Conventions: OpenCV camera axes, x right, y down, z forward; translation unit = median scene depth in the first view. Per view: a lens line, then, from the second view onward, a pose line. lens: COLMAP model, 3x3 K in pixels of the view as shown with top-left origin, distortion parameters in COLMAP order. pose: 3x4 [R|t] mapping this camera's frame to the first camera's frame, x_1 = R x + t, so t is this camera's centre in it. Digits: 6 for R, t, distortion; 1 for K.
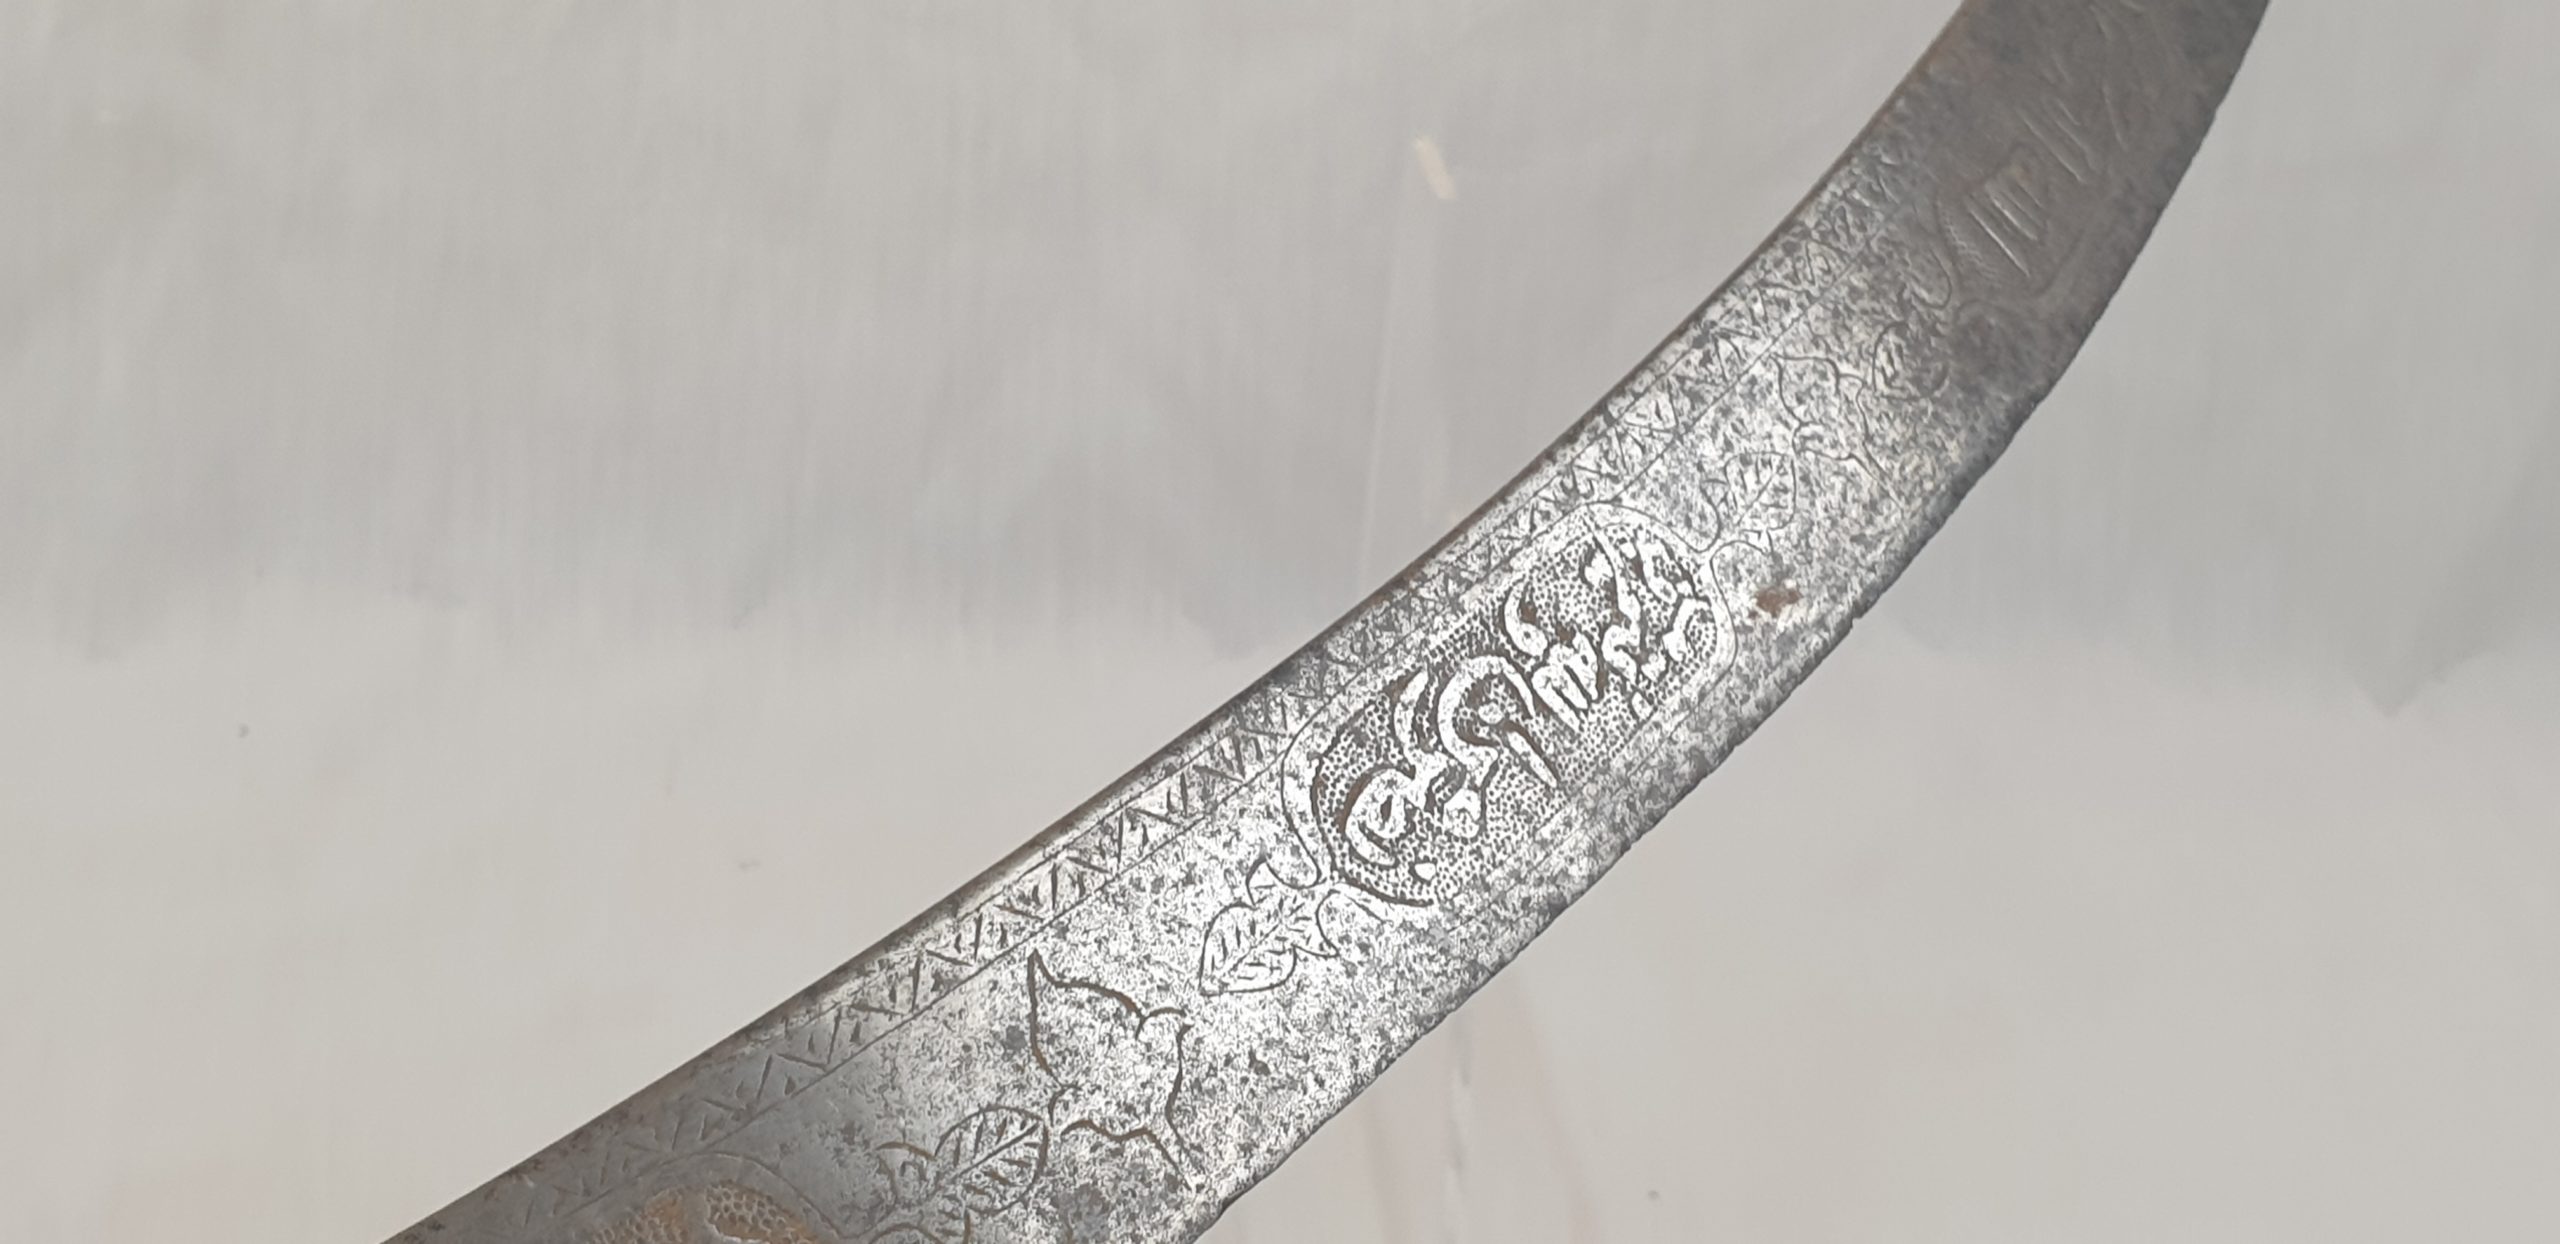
lens RADIAL K [[1806.9, 0, 1329.9], [0, 1806.9, 566.8], [0, 0, 1]] dist [0.078128, -0.008829]
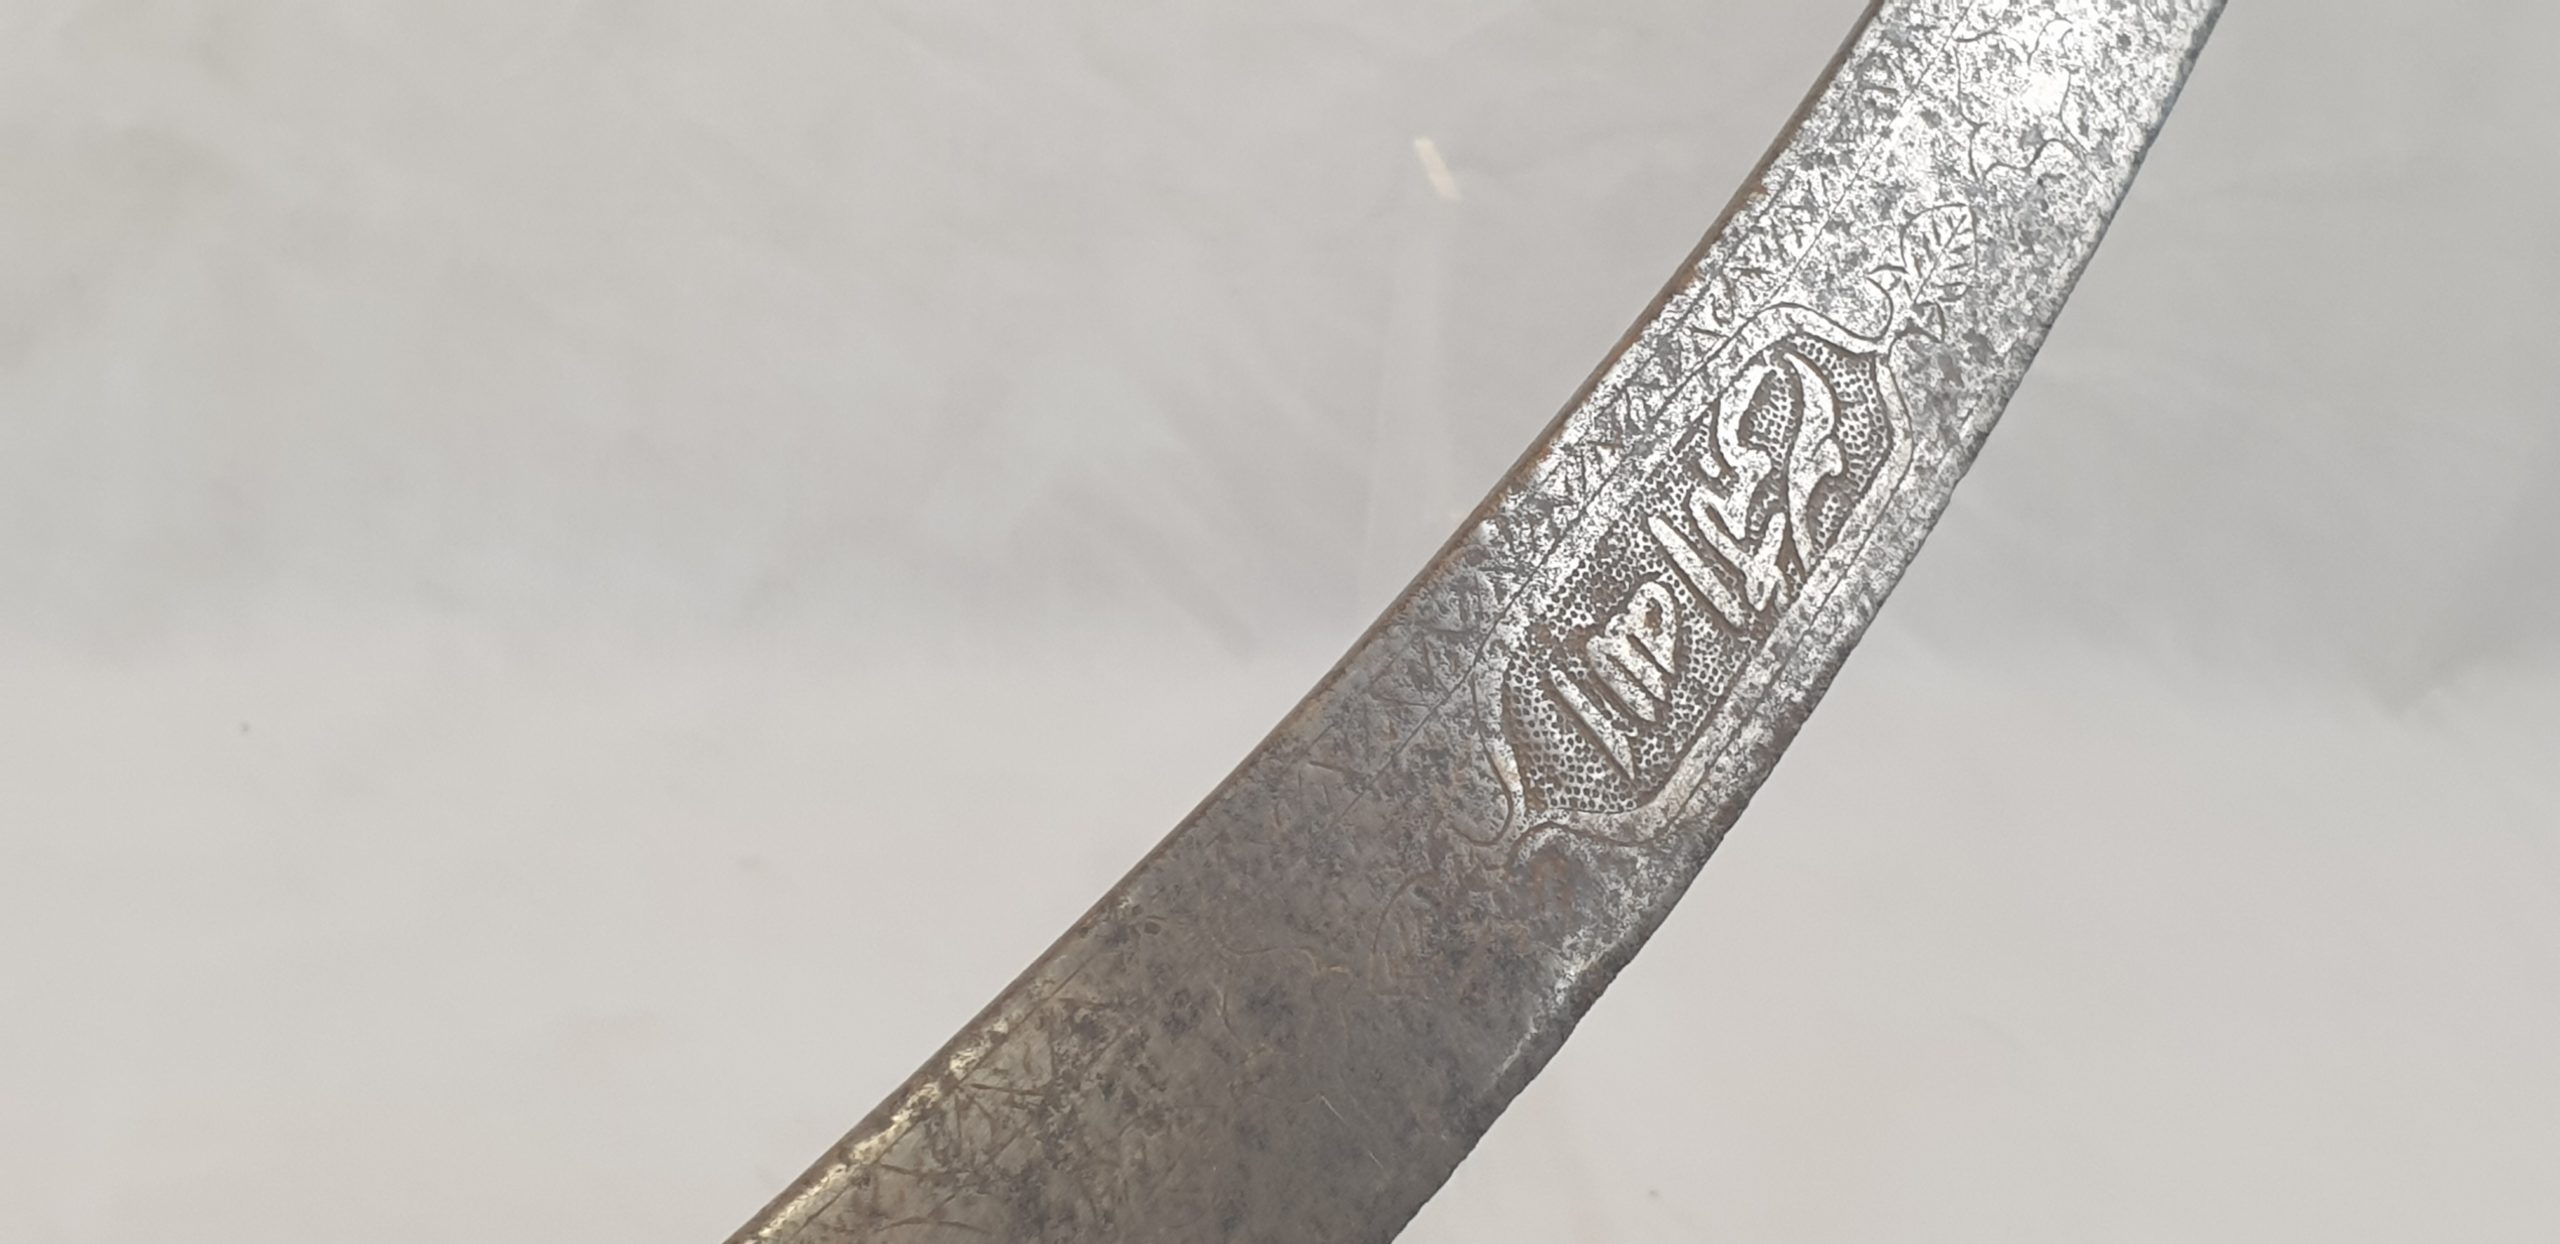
lens RADIAL K [[1806.9, 0, 1299.3], [0, 1806.9, 629.6], [0, 0, 1]] dist [0.078128, -0.008829]
pose [[0.999617, 0.011856, -0.024987, 0.276294], [-0.011224, 0.999617, 0.025276, -0.250293], [0.025277, -0.024986, 0.999368, 0.259204]]
